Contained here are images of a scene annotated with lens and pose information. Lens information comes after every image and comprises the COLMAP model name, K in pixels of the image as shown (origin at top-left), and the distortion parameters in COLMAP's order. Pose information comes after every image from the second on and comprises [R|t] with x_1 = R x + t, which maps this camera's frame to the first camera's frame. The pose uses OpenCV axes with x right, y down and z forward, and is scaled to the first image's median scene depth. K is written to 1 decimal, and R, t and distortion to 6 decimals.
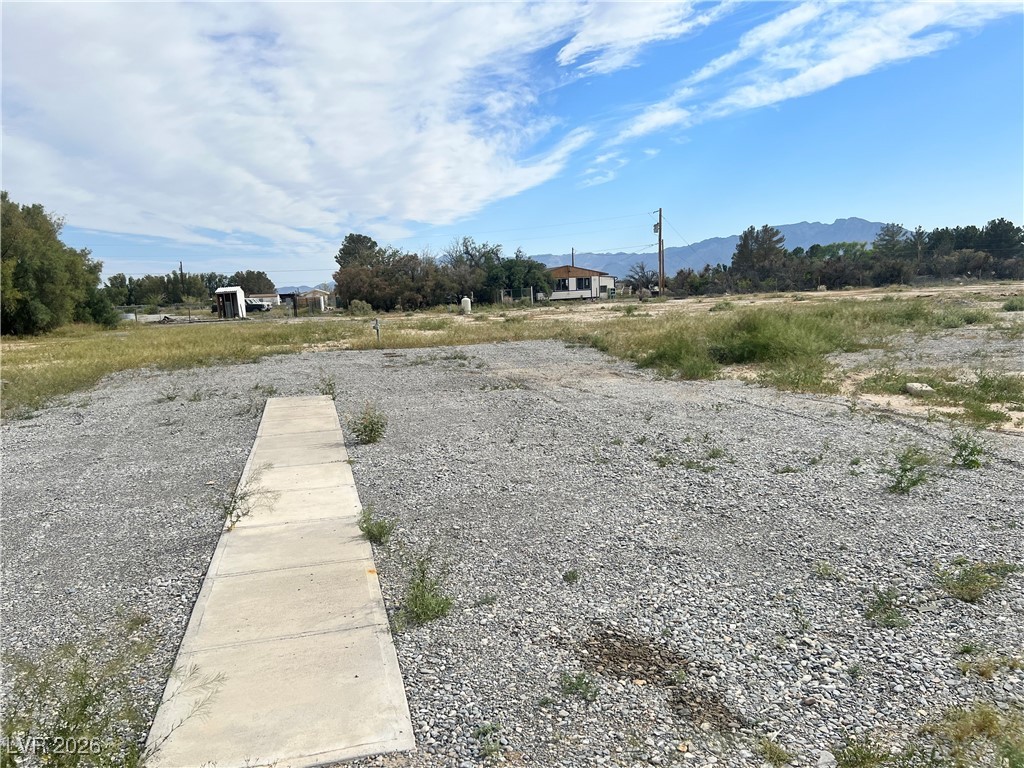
lens RADIAL K [[774.3, 0, 508.5], [0, 774.3, 377.2], [0, 0, 1]] dist [0.059441, -0.064756]
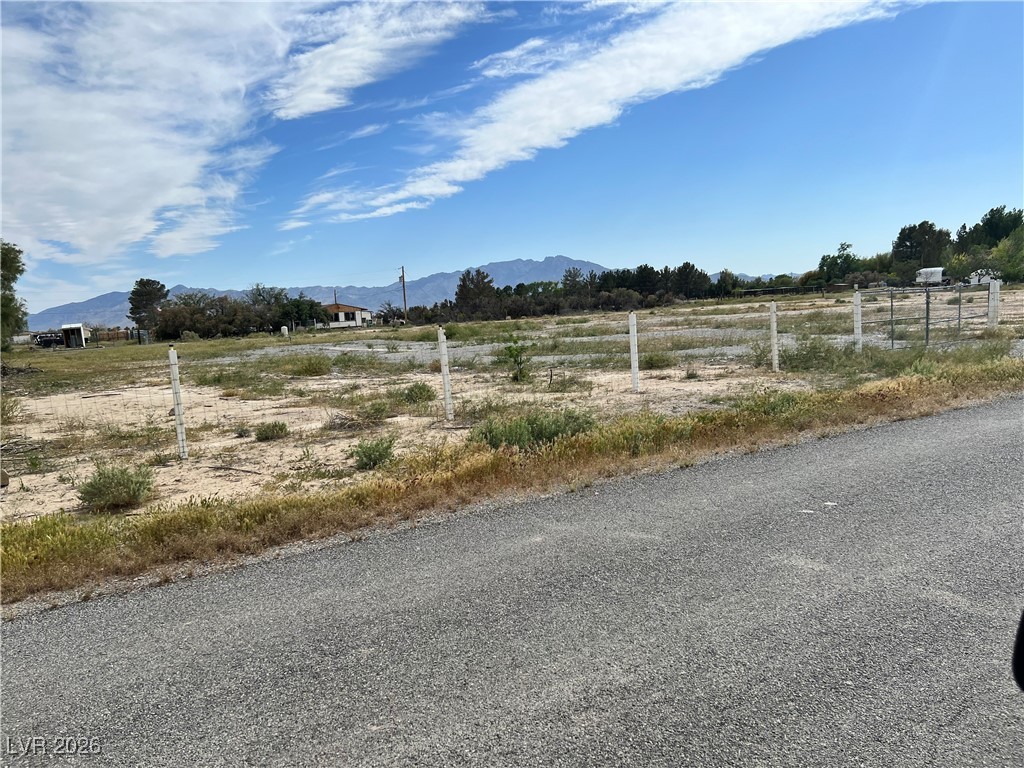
lens RADIAL K [[767.8, 0, 518.3], [0, 767.8, 371.6], [0, 0, 1]] dist [0.059213, -0.061638]
pose [[0.936799, -0.042248, 0.347307, -0.102166], [0.058669, 0.997595, -0.036899, 0.045421], [-0.344913, 0.054943, 0.937025, -0.384031]]
